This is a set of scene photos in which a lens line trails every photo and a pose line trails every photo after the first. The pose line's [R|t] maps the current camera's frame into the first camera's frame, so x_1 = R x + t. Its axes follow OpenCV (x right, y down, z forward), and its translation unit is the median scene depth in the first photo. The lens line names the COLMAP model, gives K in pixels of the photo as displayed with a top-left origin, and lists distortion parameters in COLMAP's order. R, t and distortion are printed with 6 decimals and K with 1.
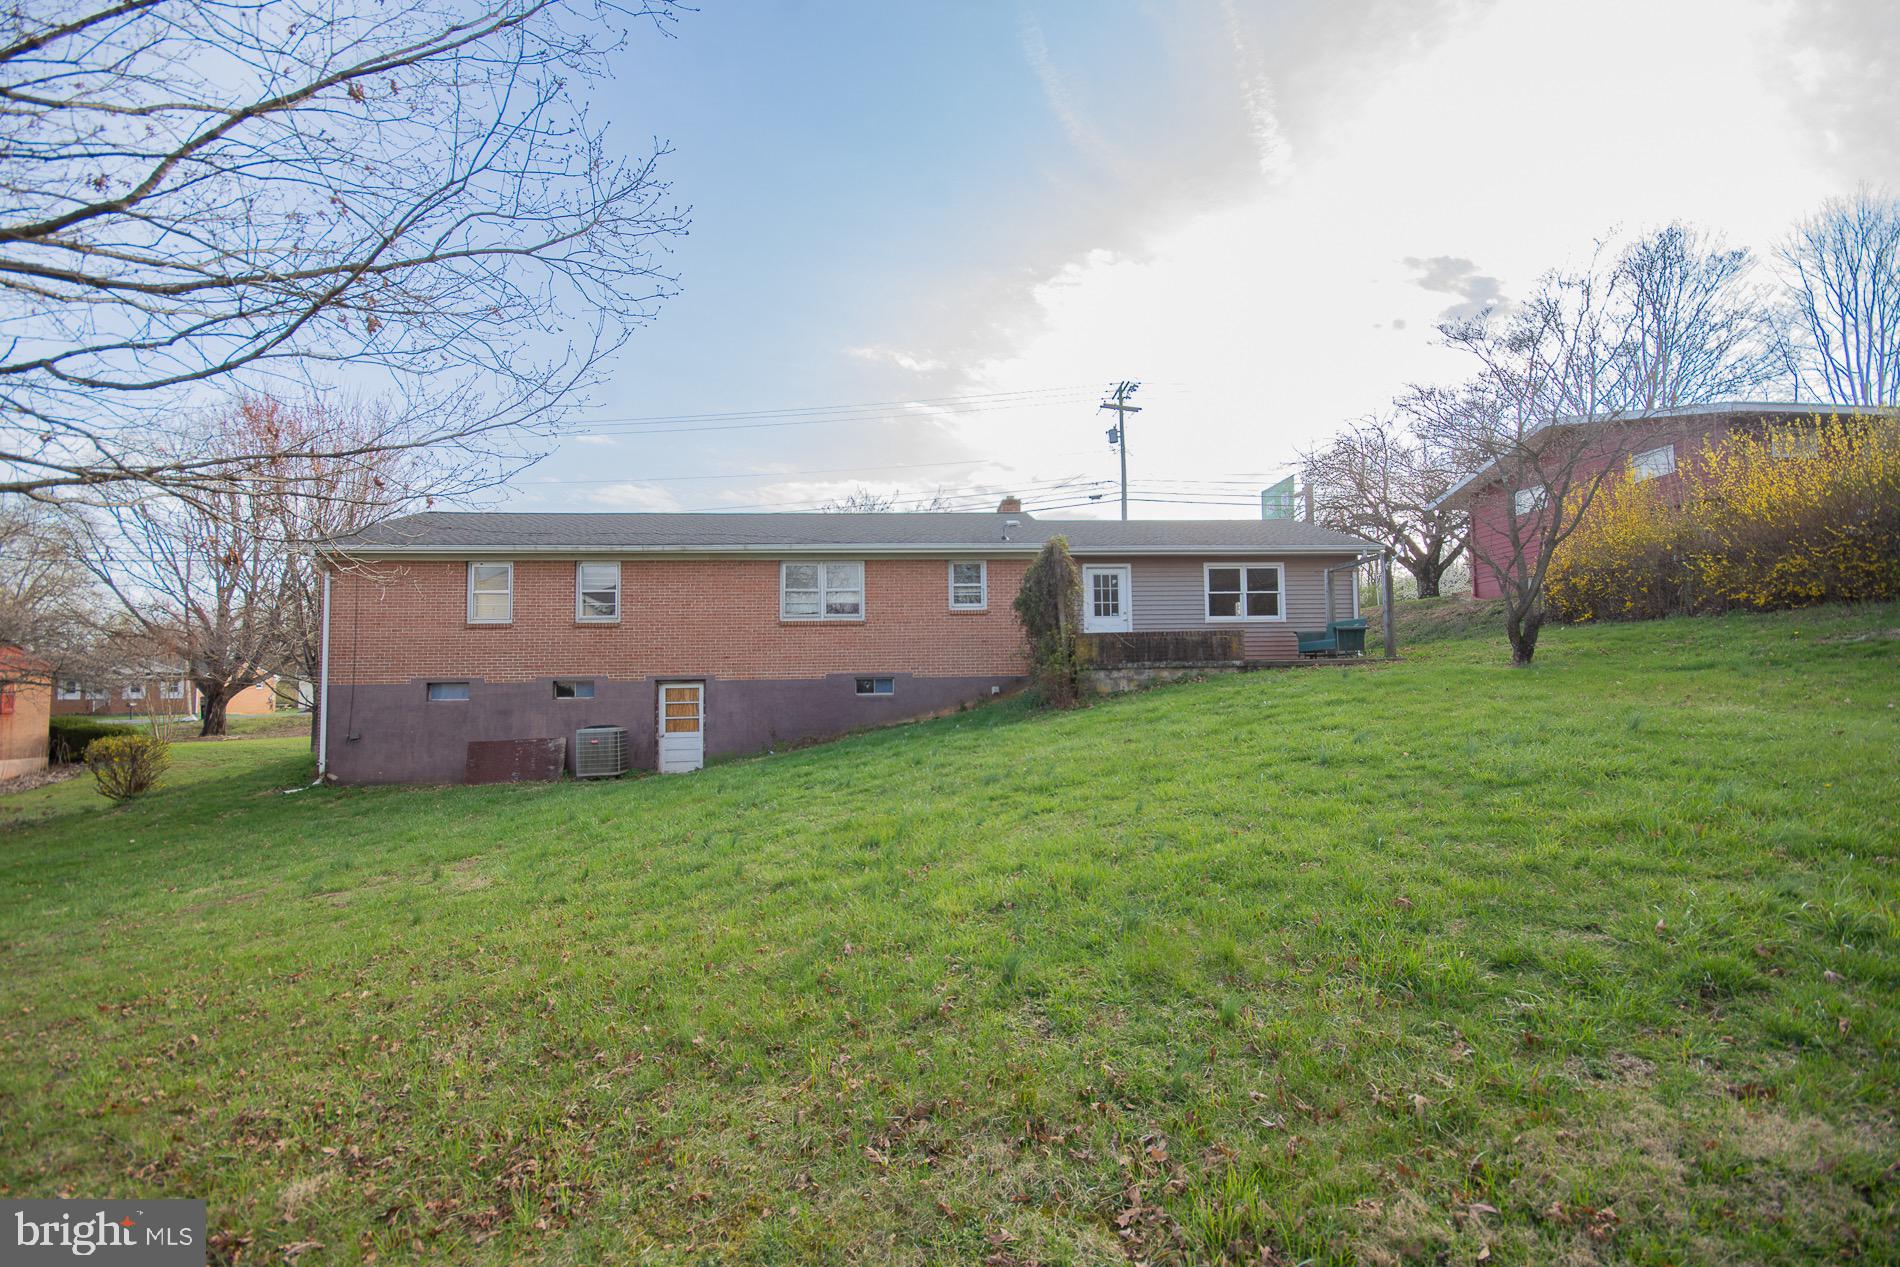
lens RADIAL K [[847.1, 0, 950.0], [0, 847.1, 633.5], [0, 0, 1]] dist [0.002643, -0.000210]
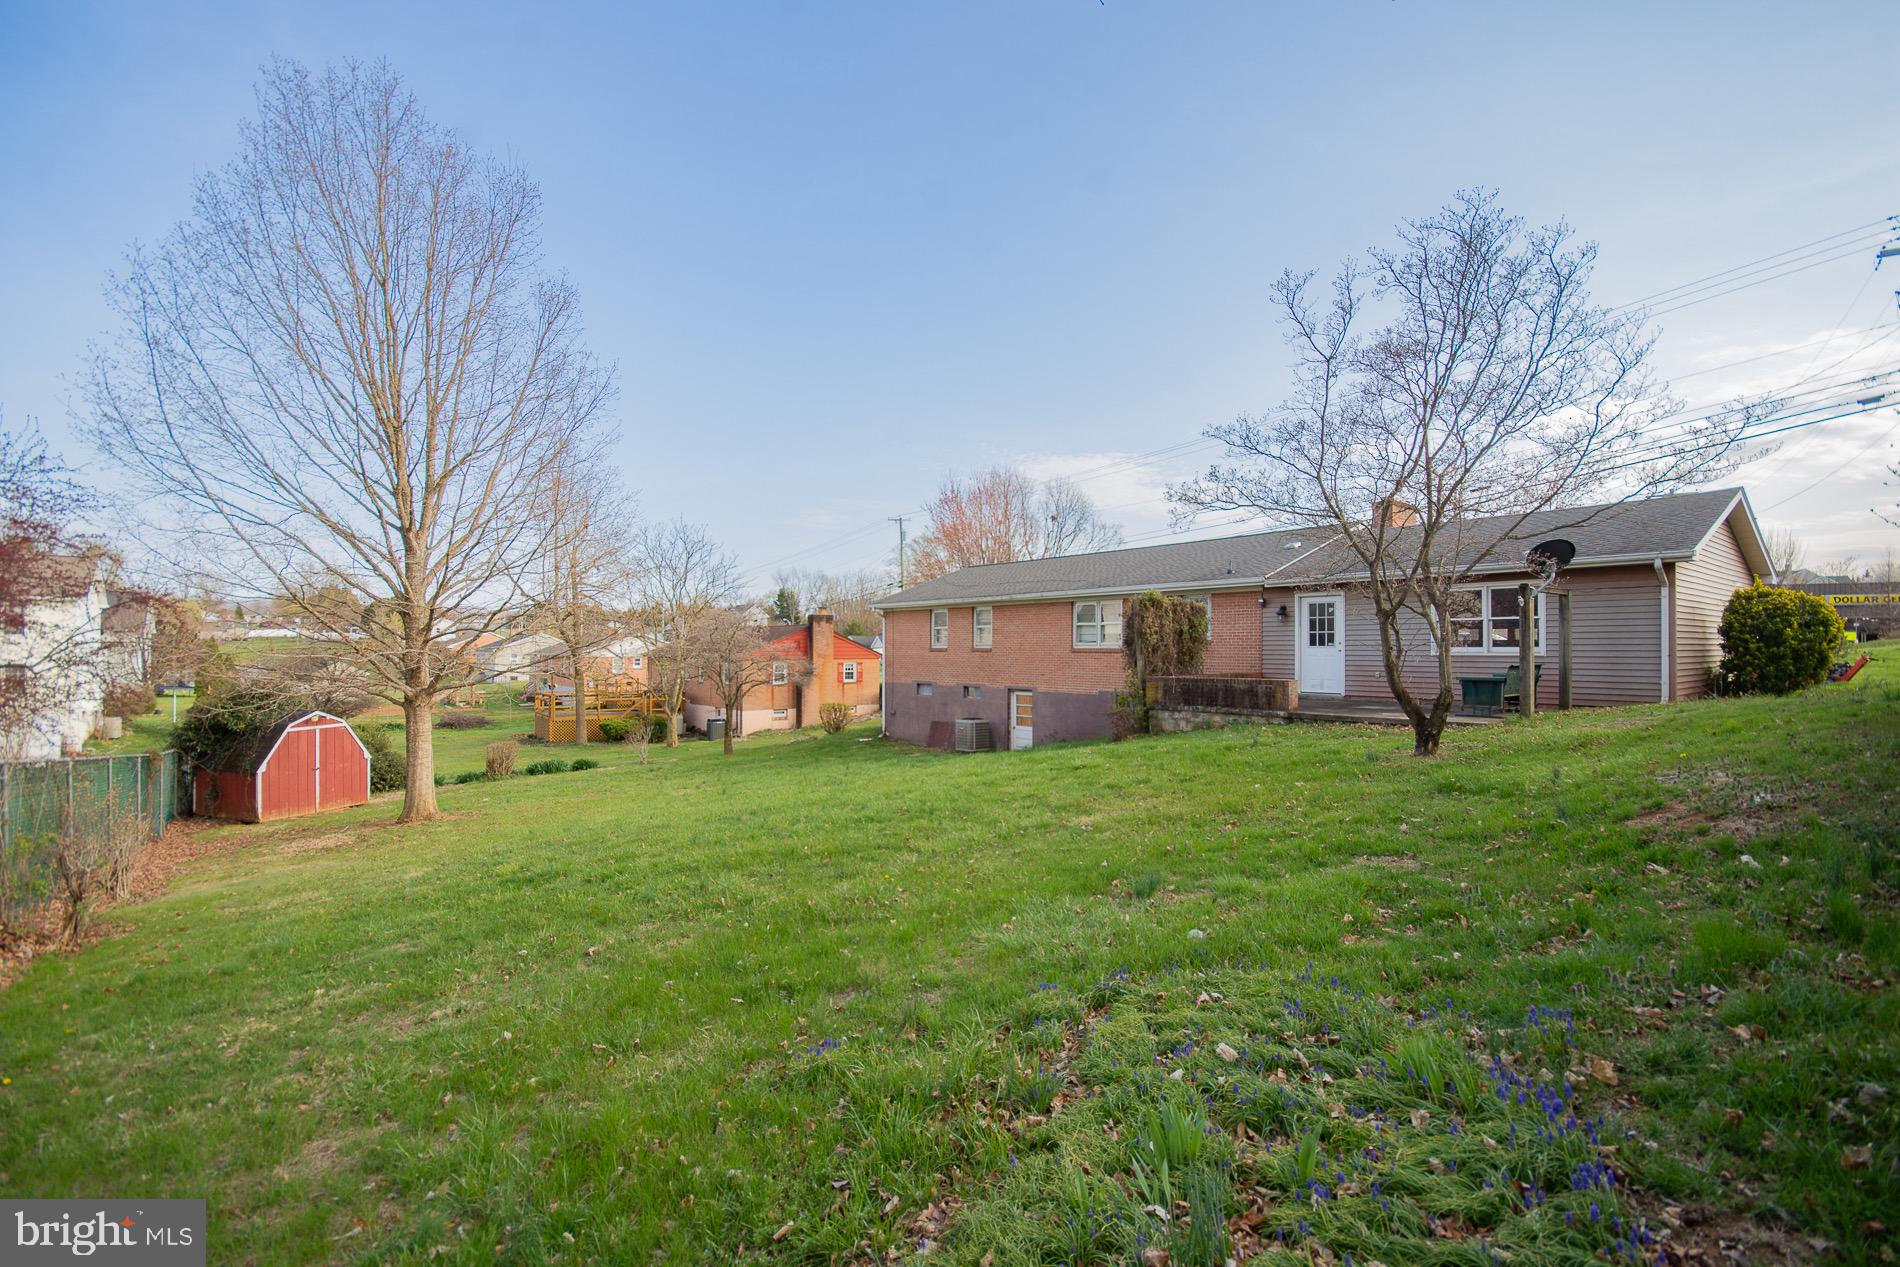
lens RADIAL K [[847.1, 0, 950.0], [0, 847.1, 633.5], [0, 0, 1]] dist [0.002643, -0.000210]
pose [[0.574421, 0.001140, -0.818559, 0.770032], [0.044451, 0.998480, 0.032583, -0.089476], [0.817352, -0.055102, 0.573498, 0.100535]]
